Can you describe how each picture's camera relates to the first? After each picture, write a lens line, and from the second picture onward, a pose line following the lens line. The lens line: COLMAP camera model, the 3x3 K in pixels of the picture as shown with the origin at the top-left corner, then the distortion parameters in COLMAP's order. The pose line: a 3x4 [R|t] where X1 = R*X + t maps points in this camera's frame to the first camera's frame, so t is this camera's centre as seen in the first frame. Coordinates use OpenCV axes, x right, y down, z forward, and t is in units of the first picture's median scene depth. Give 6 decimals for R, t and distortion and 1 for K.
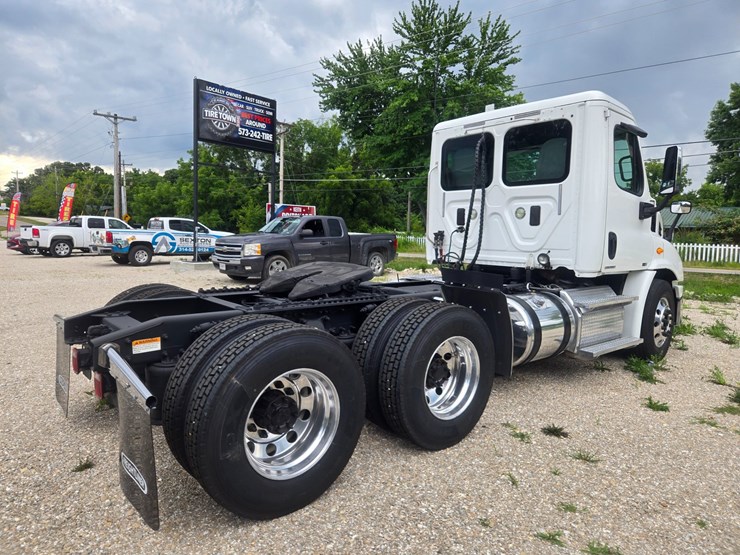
lens RADIAL K [[500.0, 0, 369.9], [0, 500.0, 273.0], [0, 0, 1]] dist [0.074704, -0.058544]
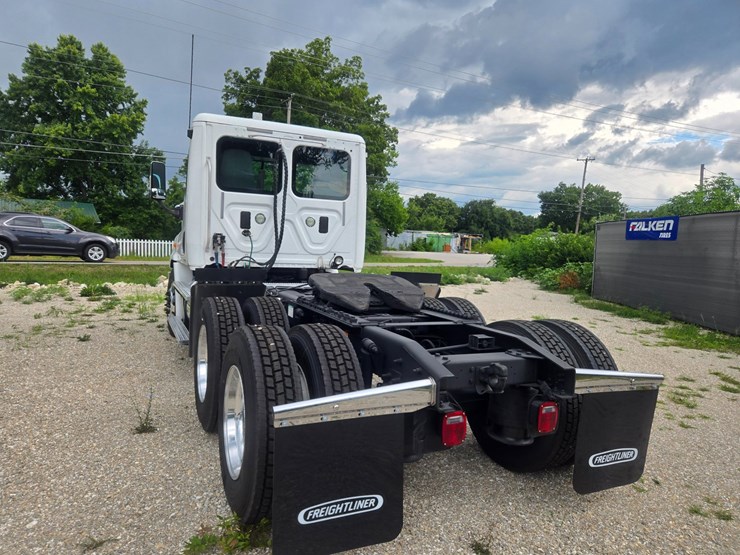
lens RADIAL K [[500.0, 0, 369.9], [0, 500.0, 273.0], [0, 0, 1]] dist [0.074704, -0.058544]
pose [[0.261260, -0.066252, 0.962992, -0.348784], [0.044079, 0.997420, 0.056662, -0.026389], [-0.964261, 0.027645, 0.263506, 0.249152]]
